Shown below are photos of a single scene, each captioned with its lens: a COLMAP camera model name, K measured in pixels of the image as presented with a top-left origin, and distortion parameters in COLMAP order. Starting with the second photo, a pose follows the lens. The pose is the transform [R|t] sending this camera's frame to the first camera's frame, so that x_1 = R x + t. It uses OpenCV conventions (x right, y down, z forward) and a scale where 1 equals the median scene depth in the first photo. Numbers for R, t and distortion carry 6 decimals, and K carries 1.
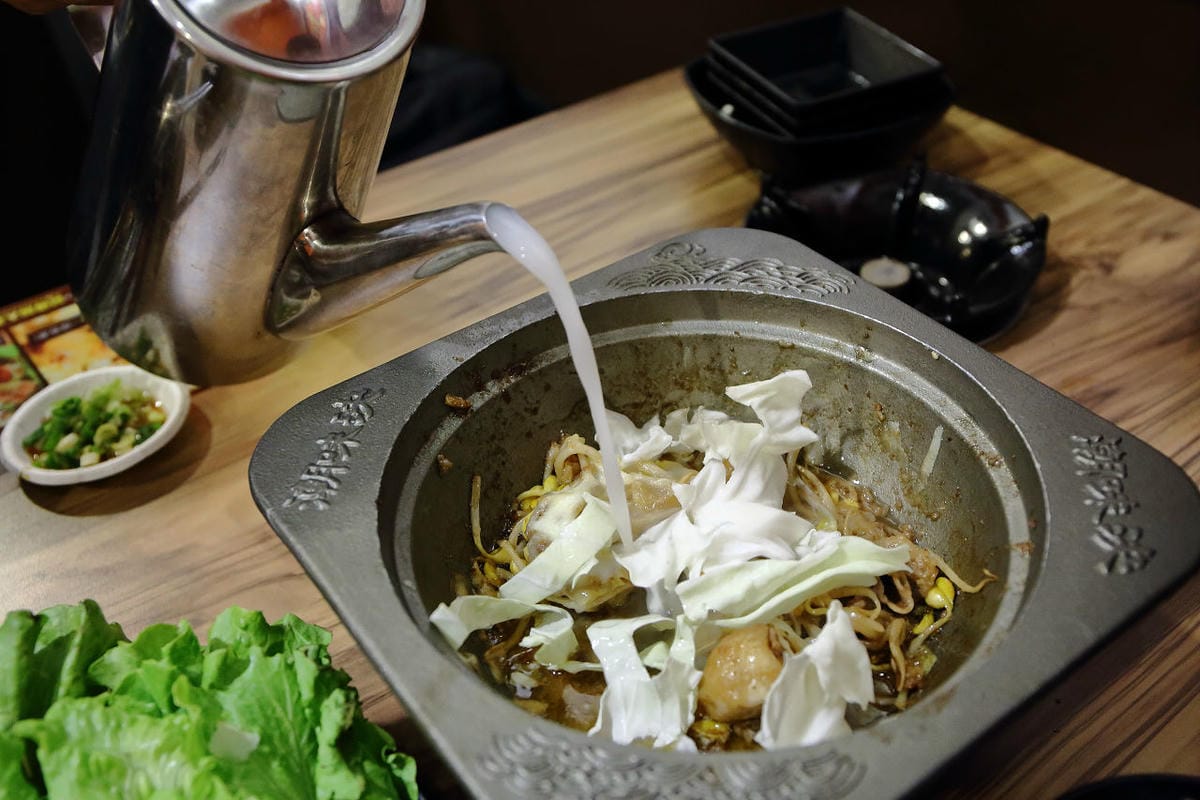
lens RADIAL K [[1295.8, 0, 600.0], [0, 1295.8, 400.0], [0, 0, 1]] dist [-0.012903, 0.011405]
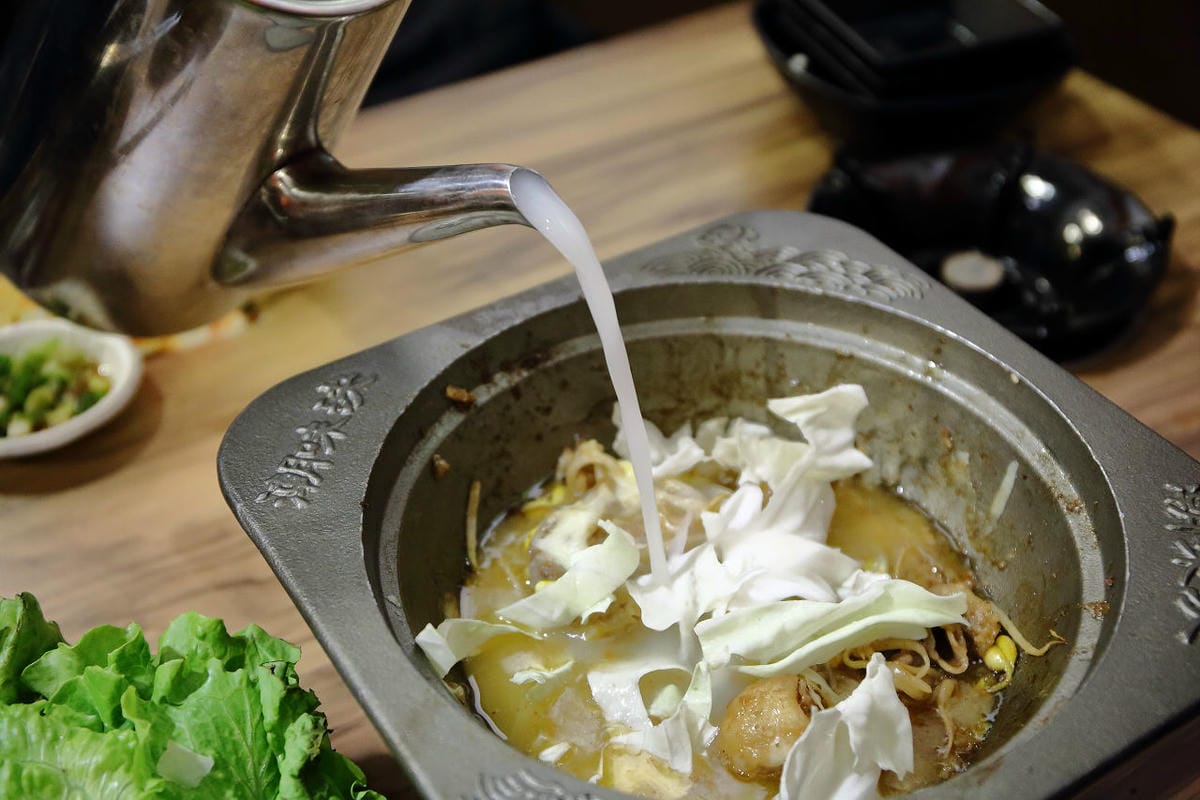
lens RADIAL K [[1640.4, 0, 600.0], [0, 1640.4, 400.0], [0, 0, 1]] dist [0.034394, -0.026312]
pose [[0.997592, 0.068254, -0.012277, -0.002787], [-0.068154, 0.997639, 0.008412, -0.011208], [0.012822, -0.007555, 0.999889, -0.102890]]
